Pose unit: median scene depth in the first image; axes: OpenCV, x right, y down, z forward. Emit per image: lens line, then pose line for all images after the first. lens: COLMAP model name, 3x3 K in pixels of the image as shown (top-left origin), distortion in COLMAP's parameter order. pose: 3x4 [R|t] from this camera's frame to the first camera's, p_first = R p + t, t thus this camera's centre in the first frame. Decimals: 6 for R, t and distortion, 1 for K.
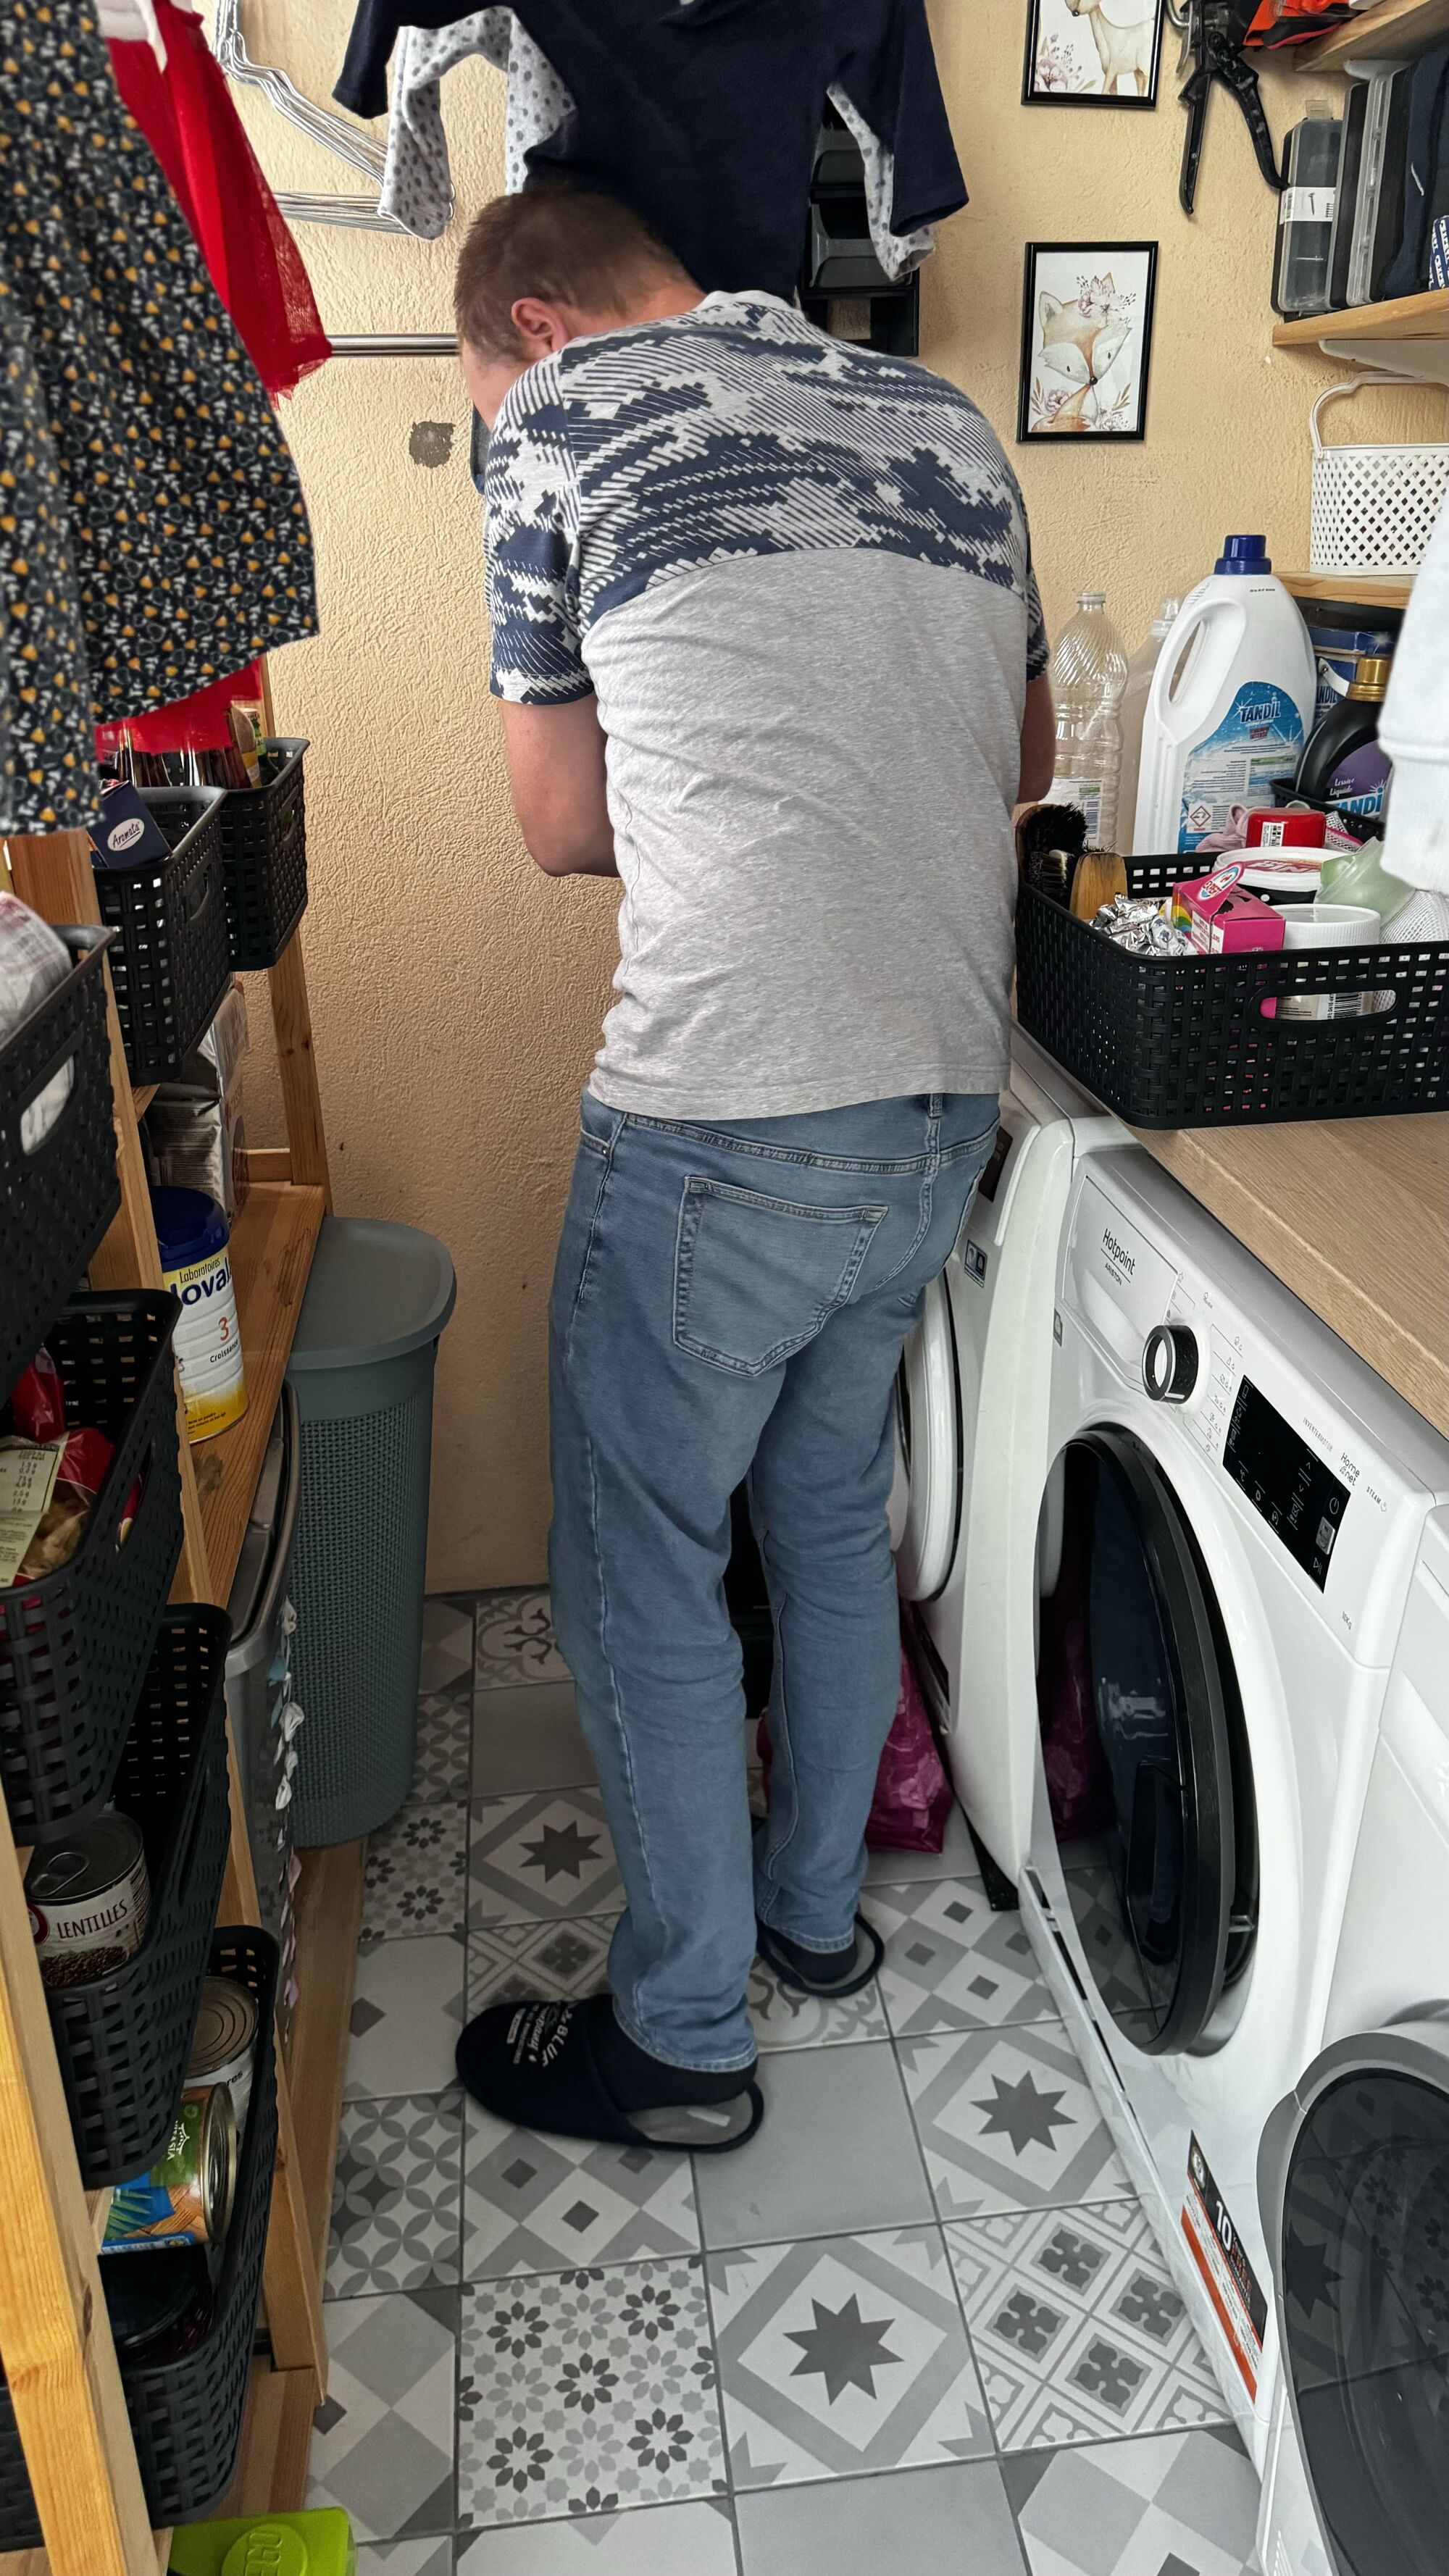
lens RADIAL K [[1869.5, 0, 731.0], [0, 1869.5, 1291.4], [0, 0, 1]] dist [0.004637, -0.001751]
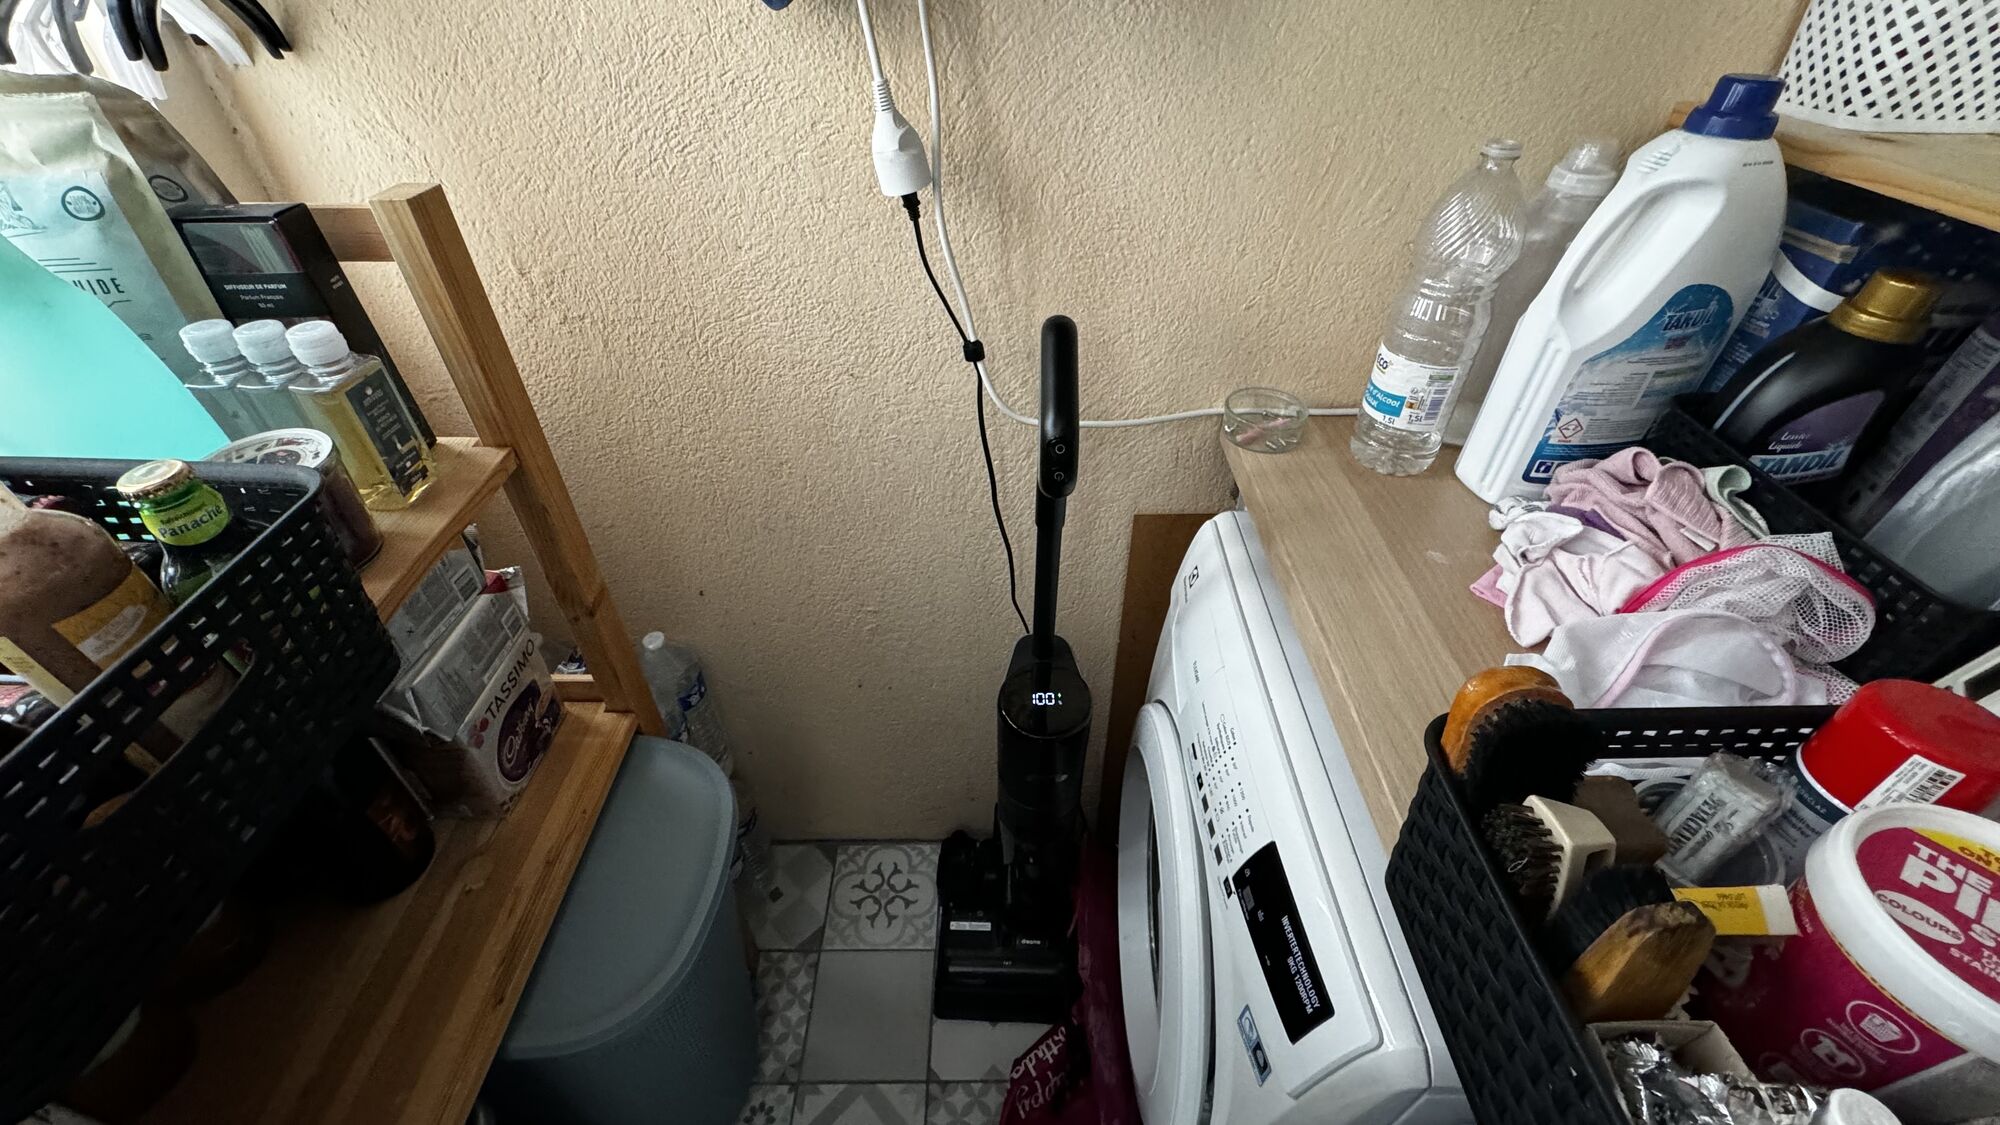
lens RADIAL K [[788.1, 0, 995.1], [0, 788.1, 552.8], [0, 0, 1]] dist [-0.018434, 0.003117]
pose [[0.993385, 0.080002, -0.082382, 0.018880], [-0.055137, 0.961579, 0.268935, -0.261283], [0.100732, -0.262614, 0.959629, 0.567412]]
